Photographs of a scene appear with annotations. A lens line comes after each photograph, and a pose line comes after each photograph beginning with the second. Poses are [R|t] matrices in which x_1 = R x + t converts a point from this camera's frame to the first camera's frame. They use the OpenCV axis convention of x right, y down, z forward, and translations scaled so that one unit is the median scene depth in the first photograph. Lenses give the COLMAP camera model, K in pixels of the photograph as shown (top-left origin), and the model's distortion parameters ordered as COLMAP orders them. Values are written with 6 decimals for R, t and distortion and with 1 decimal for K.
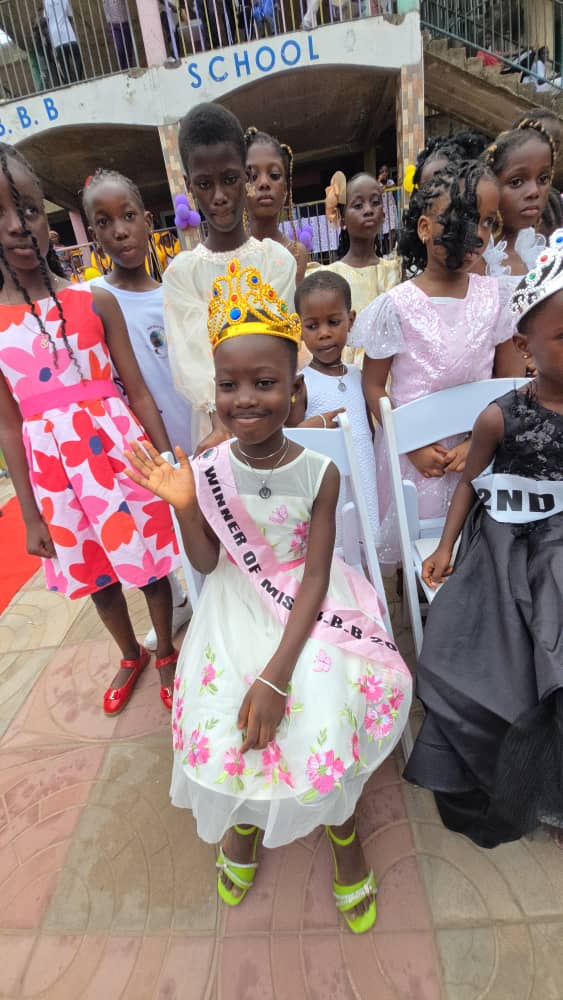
lens RADIAL K [[393.1, 0, 278.7], [0, 393.1, 497.9], [0, 0, 1]] dist [-0.001567, -0.011162]
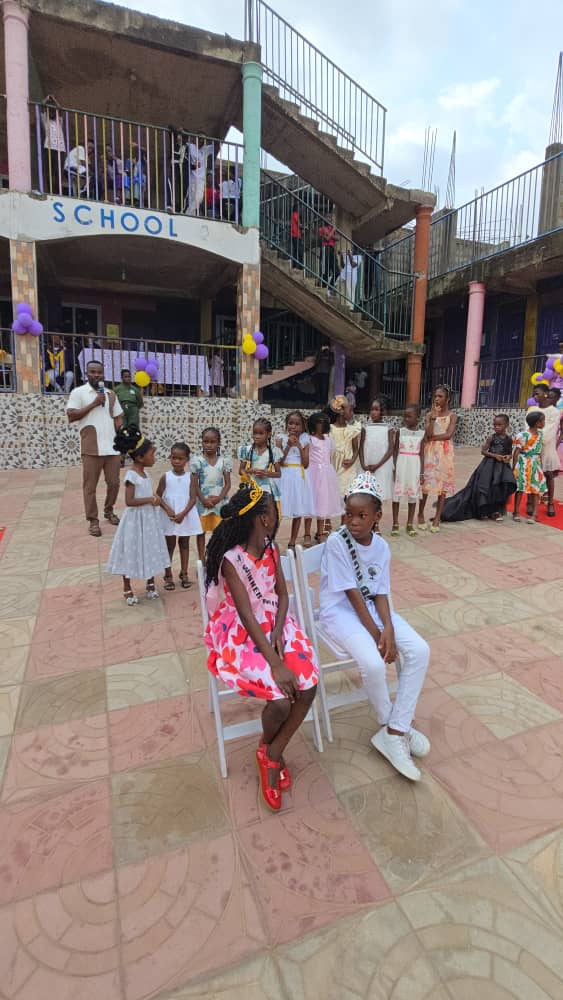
lens RADIAL K [[488.6, 0, 281.2], [0, 488.6, 493.0], [0, 0, 1]] dist [0.000208, -0.011341]
pose [[0.905199, 0.101792, 0.412618, -0.140913], [0.024280, 0.956920, -0.289335, 0.038118], [-0.424294, 0.271924, 0.863731, -0.200815]]
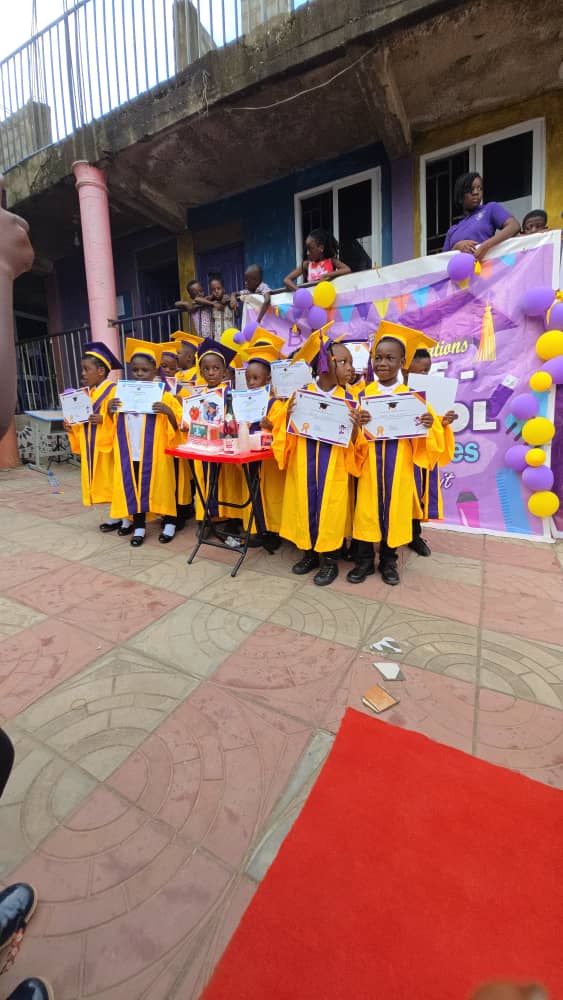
lens RADIAL K [[393.5, 0, 280.5], [0, 393.5, 495.0], [0, 0, 1]] dist [-0.002066, -0.009616]
pose [[0.419069, -0.019416, 0.907747, 0.663306], [0.347303, 0.927167, -0.140504, -0.395758], [-0.838905, 0.374144, 0.395290, 0.488605]]
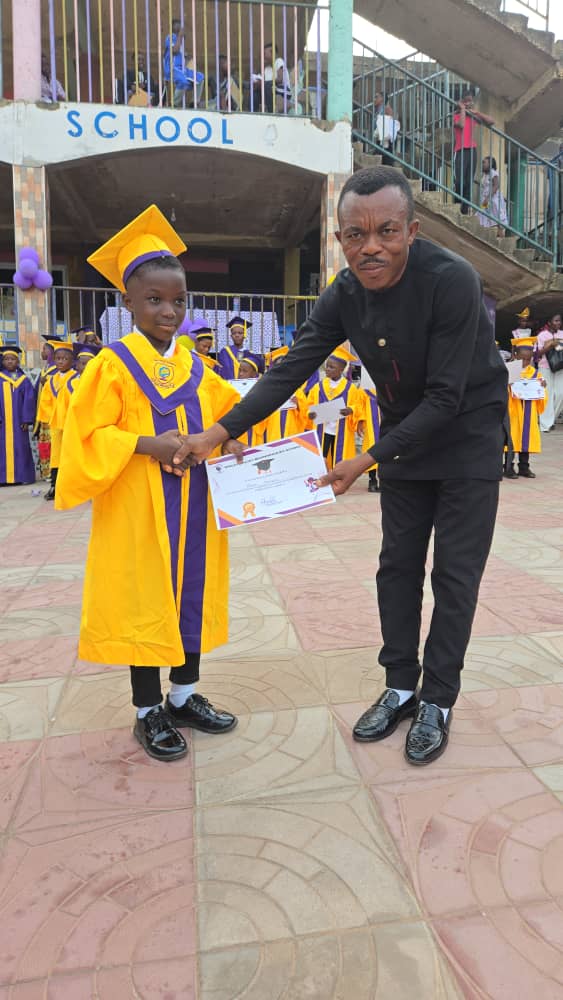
lens RADIAL K [[669.6, 0, 281.5], [0, 669.6, 500.0], [0, 0, 1]] dist [0.077017, -0.075744]
pose [[0.972694, 0.125847, 0.195009, 0.017170], [-0.050953, 0.935521, -0.349578, 0.082368], [-0.226429, 0.330097, 0.916388, -0.113041]]
